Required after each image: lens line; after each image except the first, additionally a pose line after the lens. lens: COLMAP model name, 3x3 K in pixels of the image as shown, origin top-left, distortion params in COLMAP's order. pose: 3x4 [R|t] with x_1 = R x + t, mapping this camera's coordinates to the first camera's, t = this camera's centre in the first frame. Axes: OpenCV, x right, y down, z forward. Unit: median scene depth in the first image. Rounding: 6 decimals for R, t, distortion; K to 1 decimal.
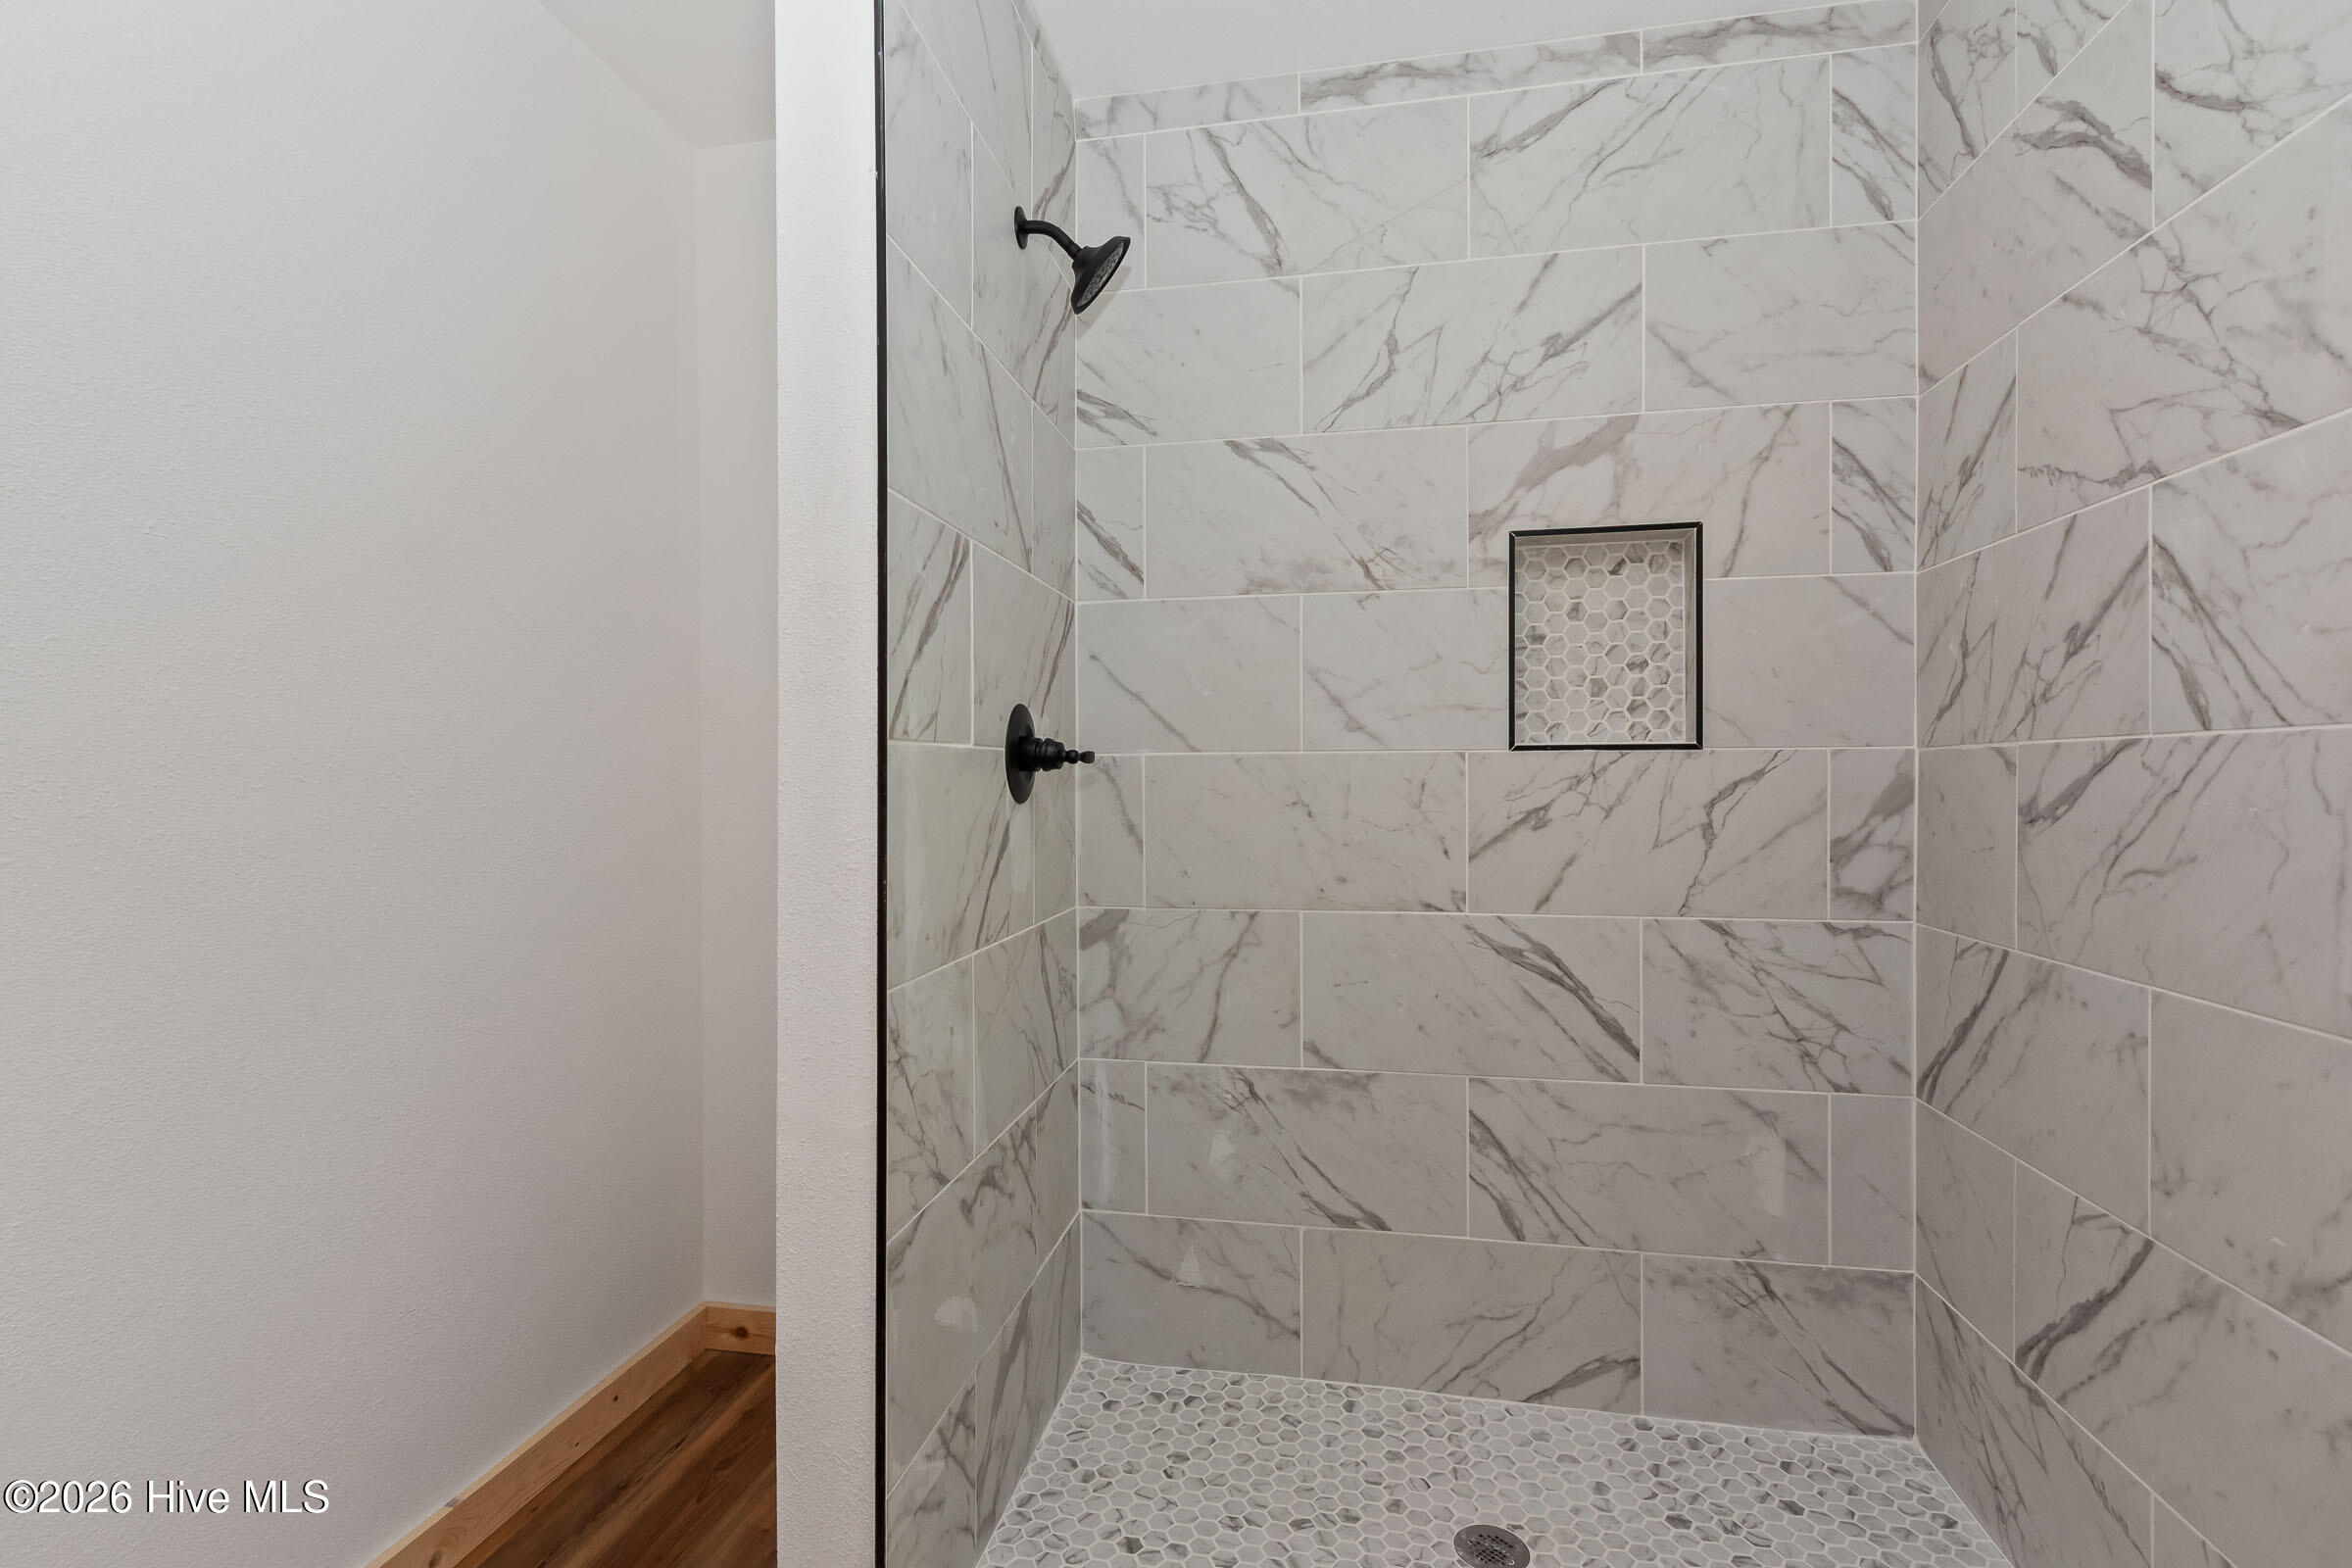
lens RADIAL K [[1143.3, 0, 1182.7], [0, 1143.3, 784.8], [0, 0, 1]] dist [0.010266, -0.005595]
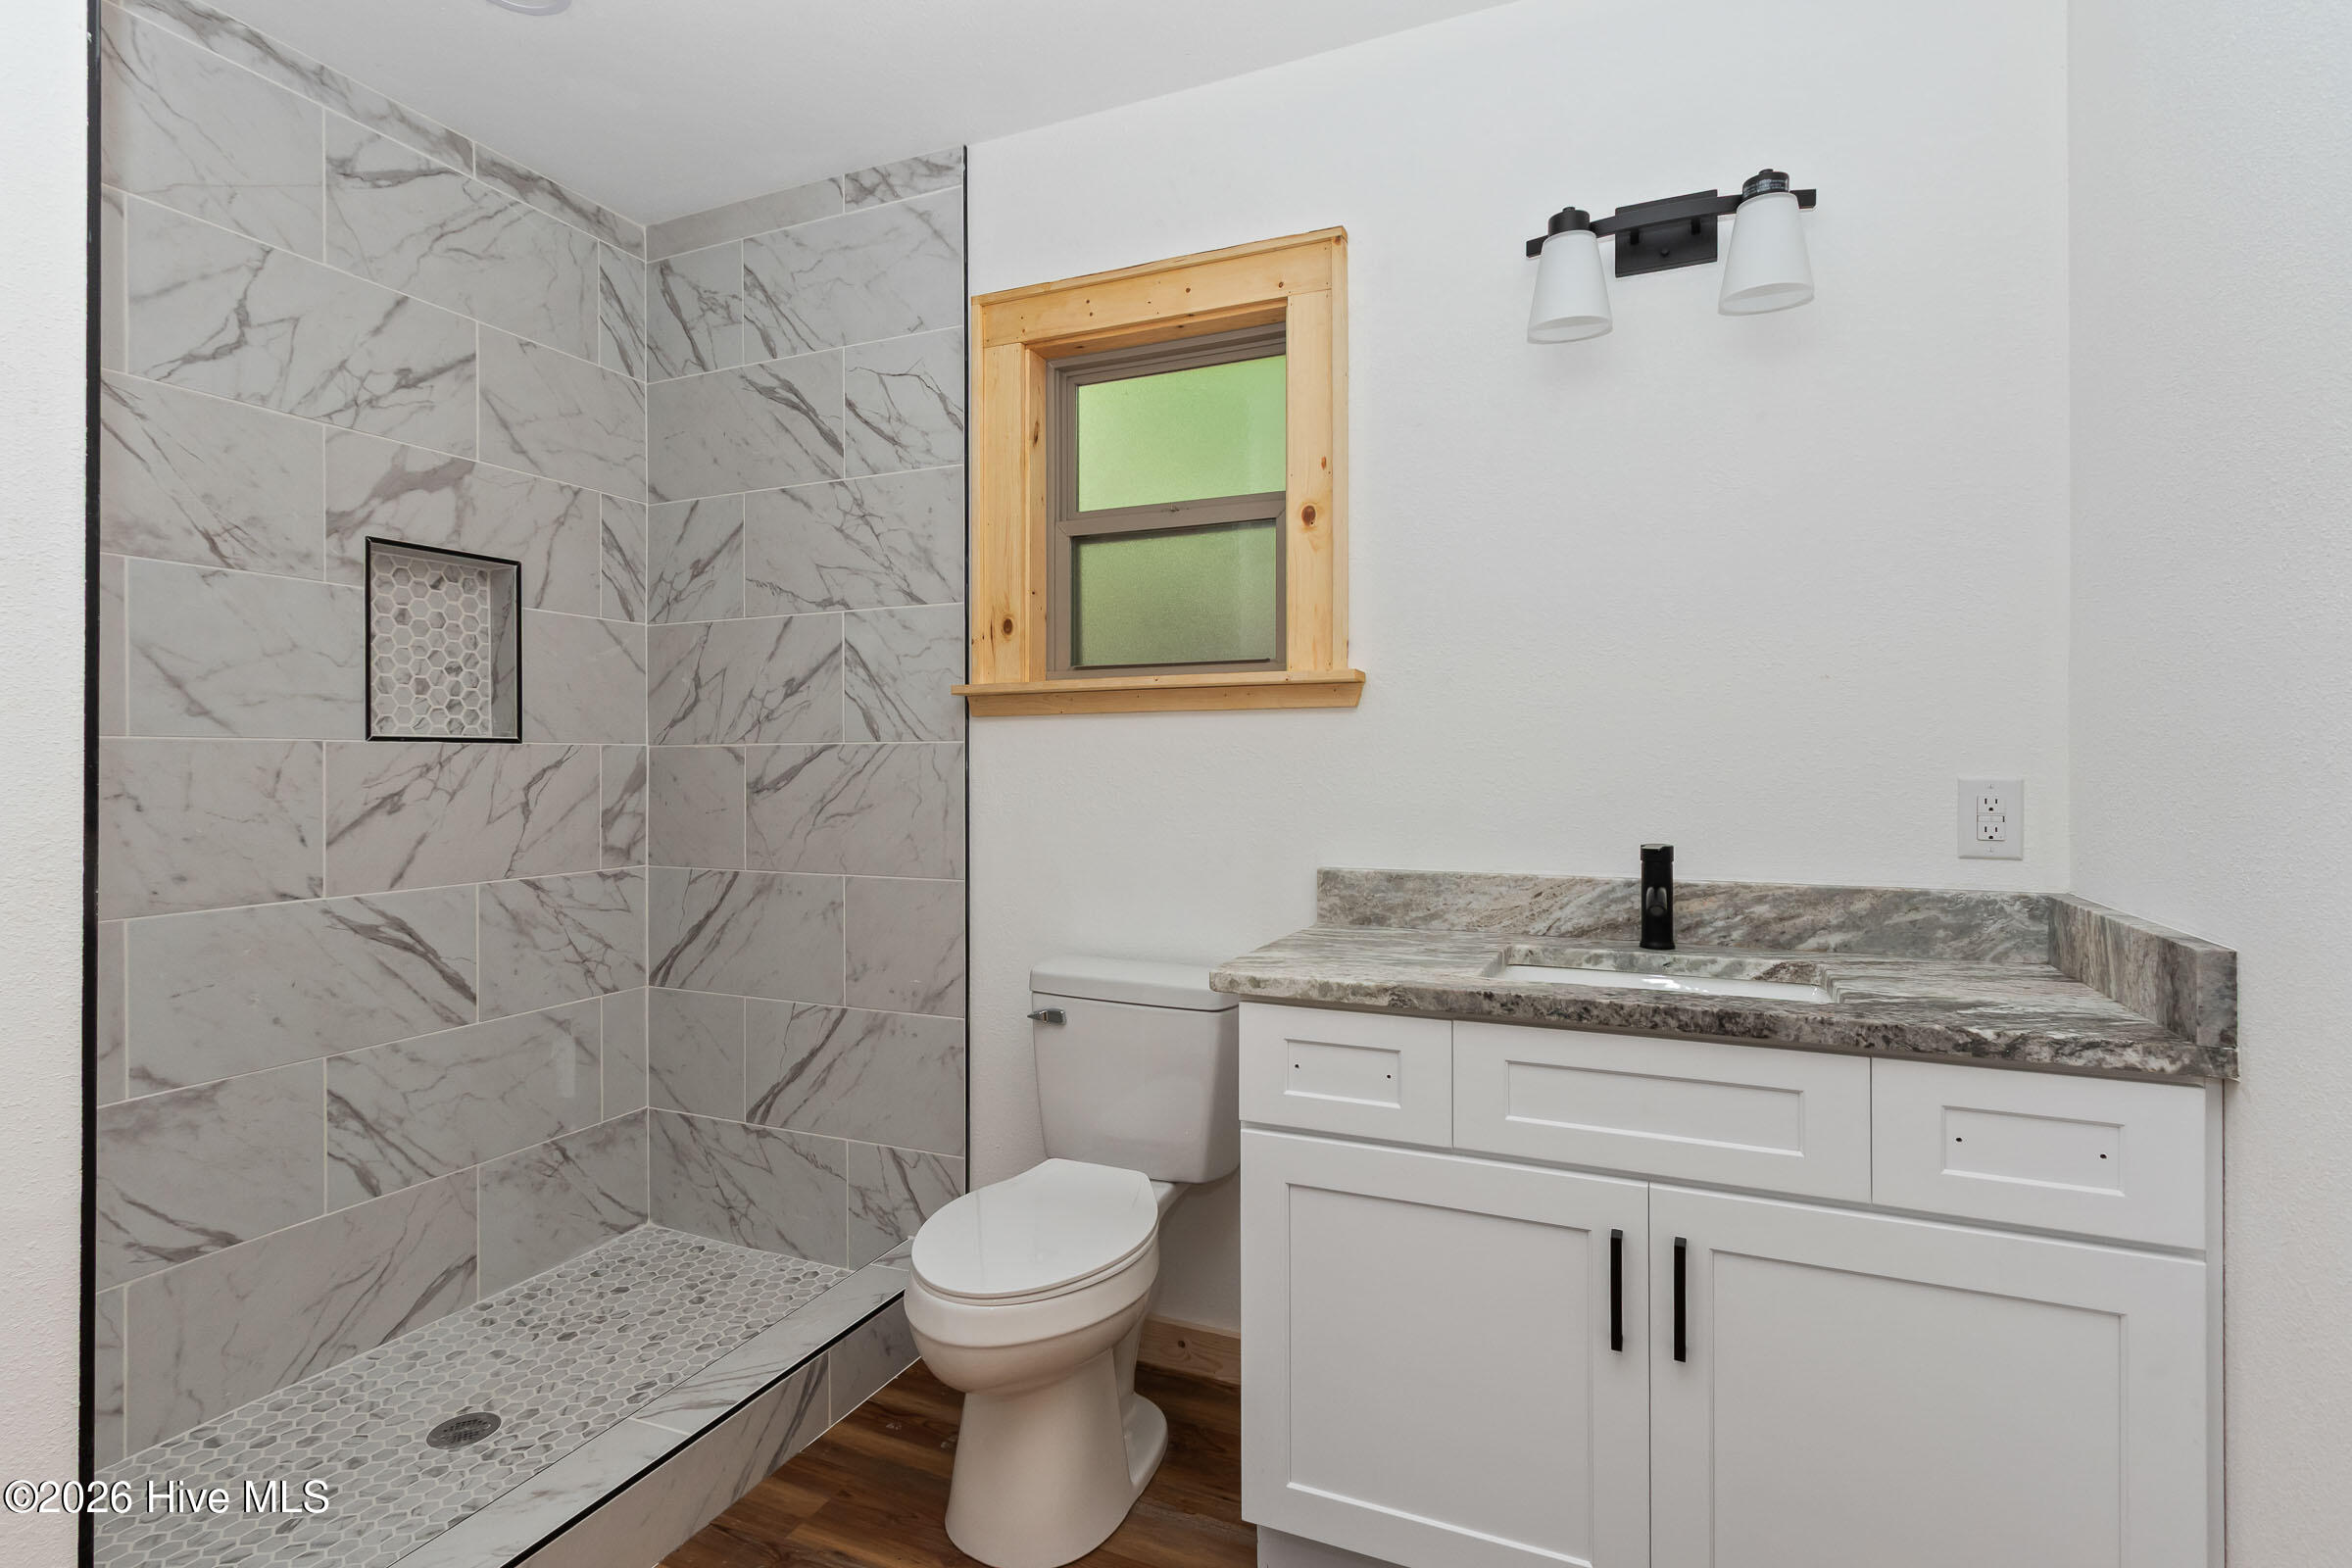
lens RADIAL K [[1143.3, 0, 1116.1], [0, 1143.3, 764.8], [0, 0, 1]] dist [0.010266, -0.005595]
pose [[0.257610, 0.000013, 0.966249, -0.597128], [0.008525, 0.999961, -0.002286, 0.000984], [-0.966211, 0.008826, 0.257600, 0.050664]]
